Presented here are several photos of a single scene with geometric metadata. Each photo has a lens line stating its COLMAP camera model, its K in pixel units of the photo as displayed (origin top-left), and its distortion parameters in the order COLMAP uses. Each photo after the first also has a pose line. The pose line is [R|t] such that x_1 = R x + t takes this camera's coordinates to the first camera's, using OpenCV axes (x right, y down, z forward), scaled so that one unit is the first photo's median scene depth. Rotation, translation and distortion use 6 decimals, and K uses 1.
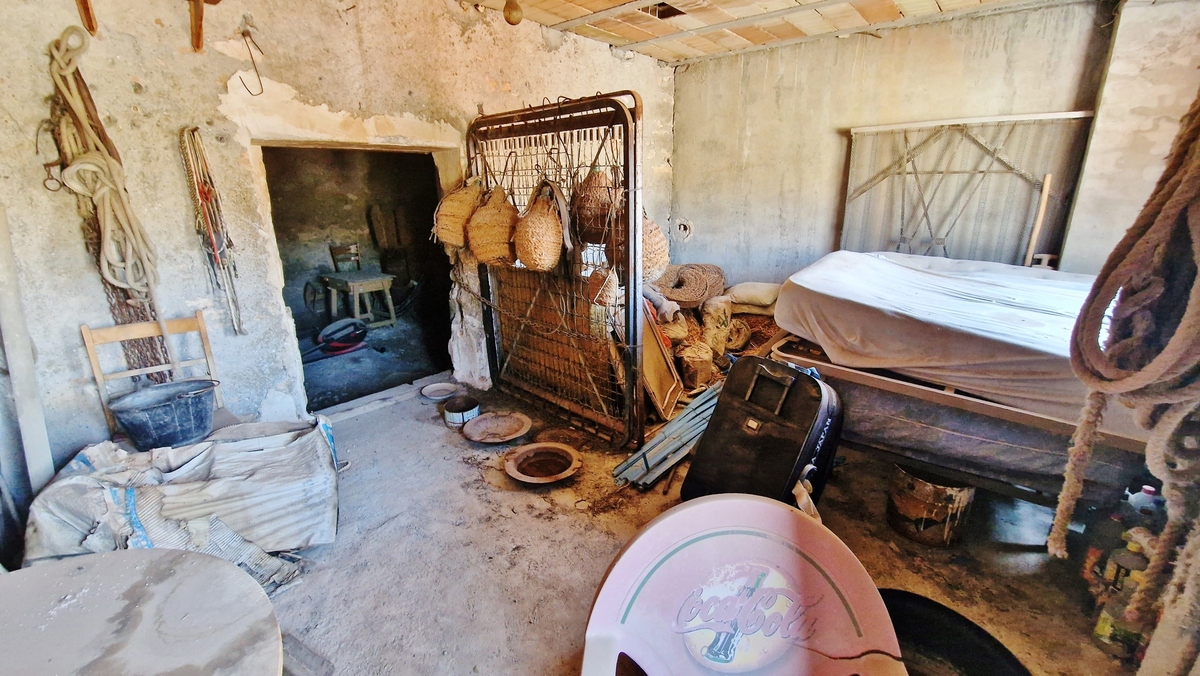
lens RADIAL K [[495.1, 0, 600.9], [0, 495.1, 338.6], [0, 0, 1]] dist [0.007369, -0.005292]
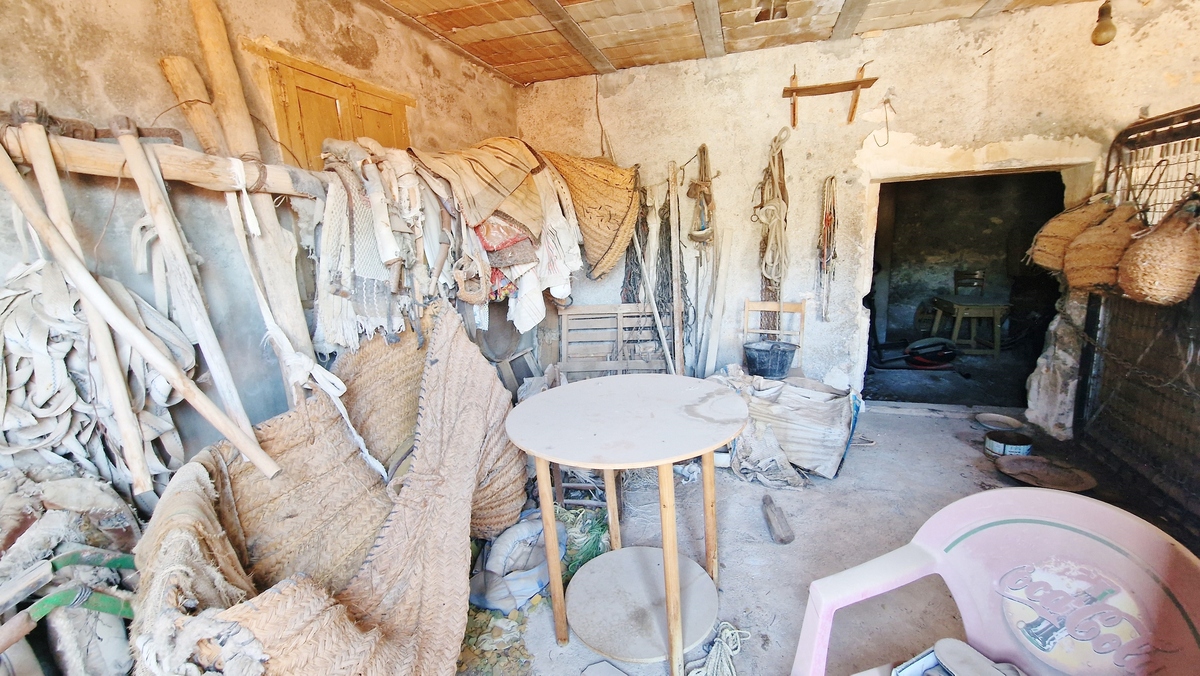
lens RADIAL K [[495.1, 0, 600.9], [0, 495.1, 338.6], [0, 0, 1]] dist [0.007369, -0.005292]
pose [[0.406144, 0.183766, -0.895141, 0.267543], [-0.228320, 0.968909, 0.095316, 0.050435], [0.884826, 0.165667, 0.435474, -0.149849]]
